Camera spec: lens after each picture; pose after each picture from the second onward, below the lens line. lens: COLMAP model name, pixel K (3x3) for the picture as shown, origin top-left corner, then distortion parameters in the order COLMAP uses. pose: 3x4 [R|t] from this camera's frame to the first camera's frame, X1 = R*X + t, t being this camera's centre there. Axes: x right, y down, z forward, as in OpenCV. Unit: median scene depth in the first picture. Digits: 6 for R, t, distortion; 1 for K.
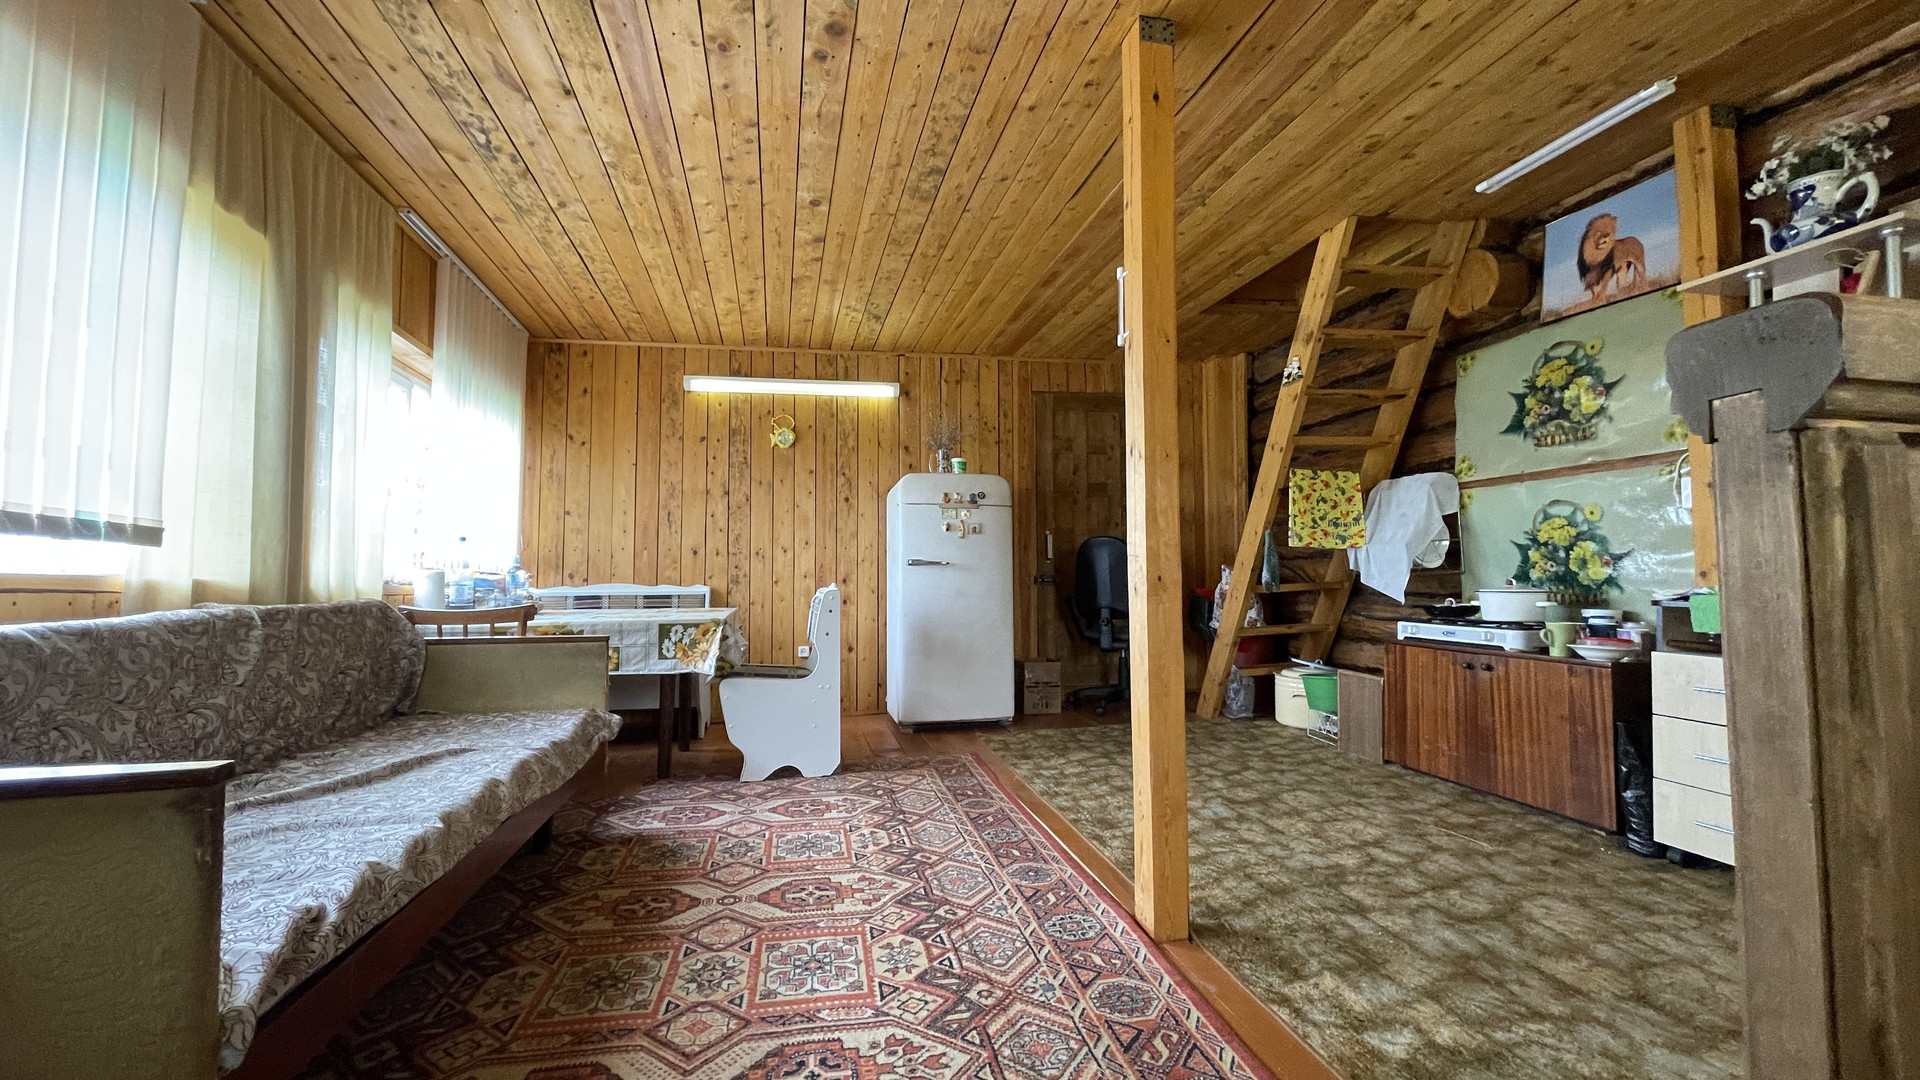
lens RADIAL K [[771.3, 0, 972.6], [0, 771.3, 538.0], [0, 0, 1]] dist [-0.003179, -0.000322]
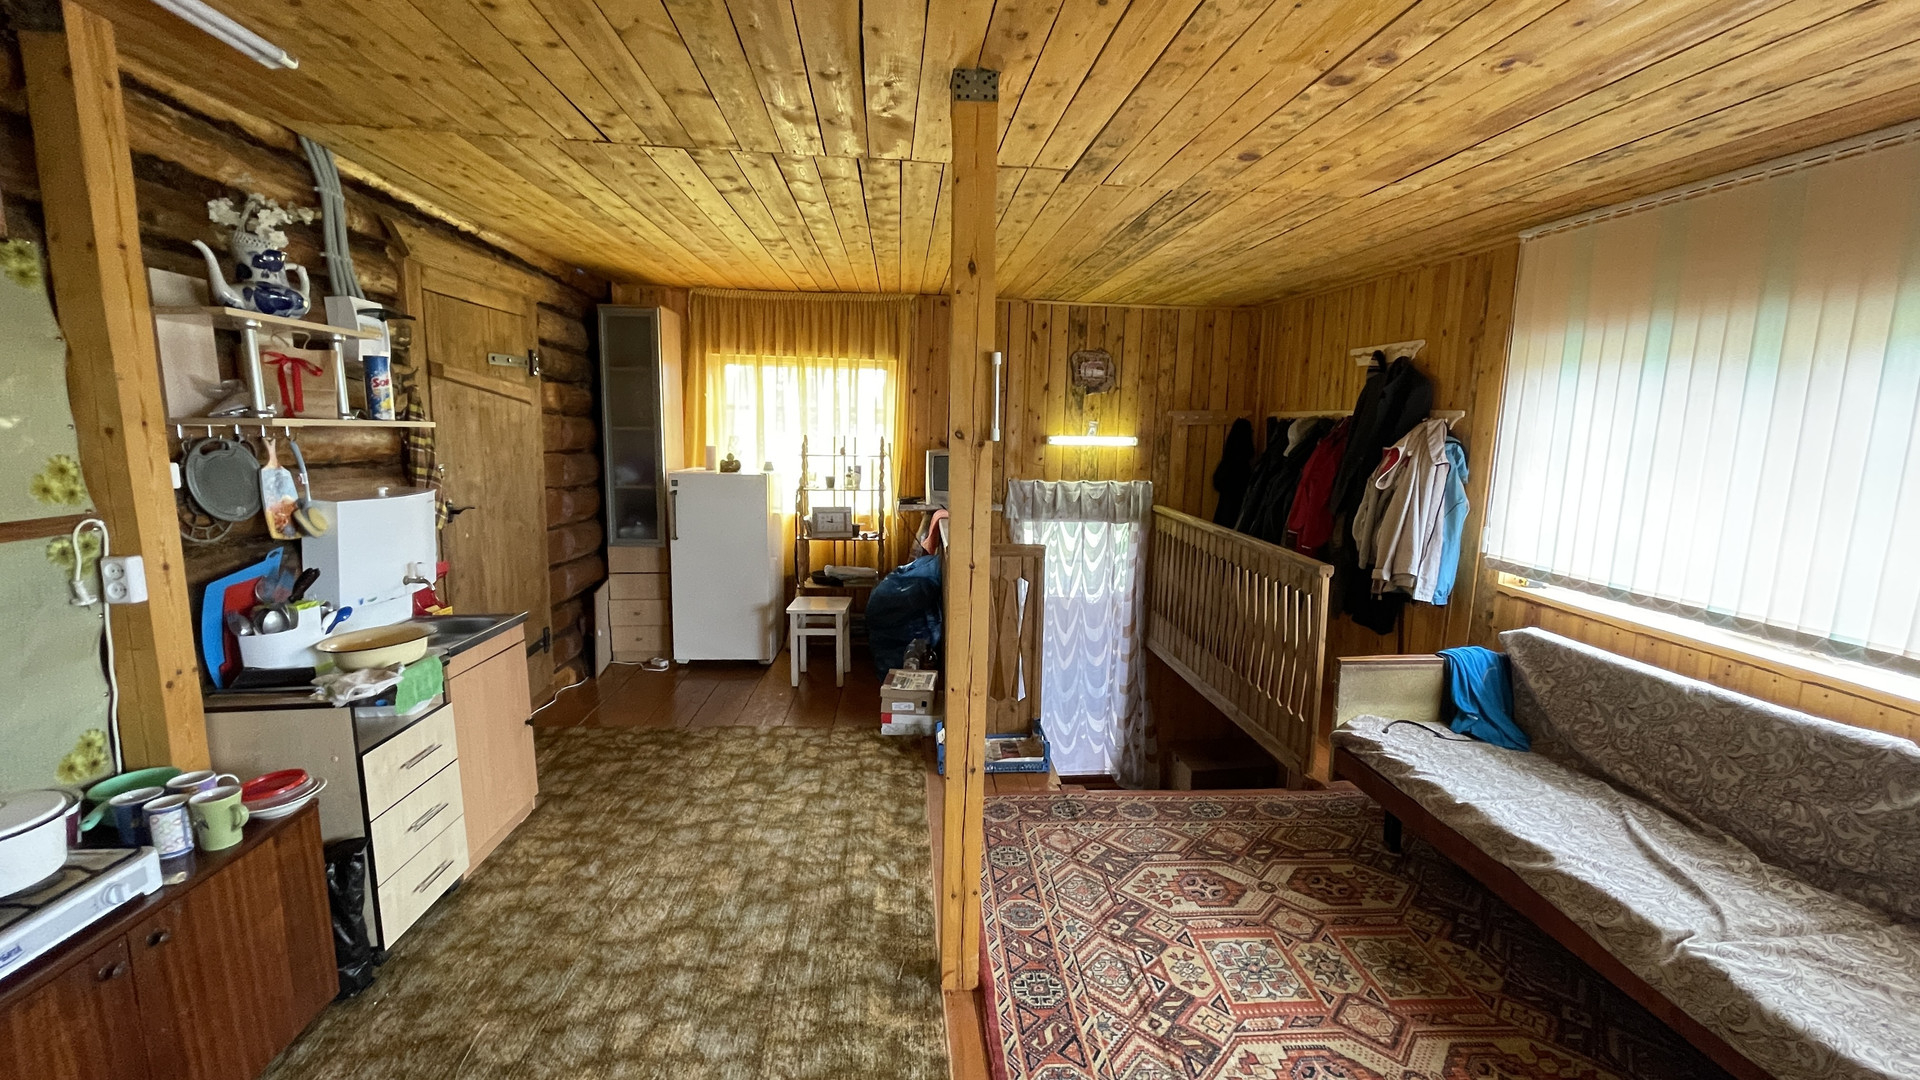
lens RADIAL K [[771.3, 0, 967.1], [0, 771.3, 540.0], [0, 0, 1]] dist [-0.003179, -0.000322]
pose [[-0.990036, -0.037354, 0.135769, 0.111403], [-0.025271, 0.995652, 0.089652, -0.242439], [-0.138528, 0.085328, -0.986676, 2.179545]]
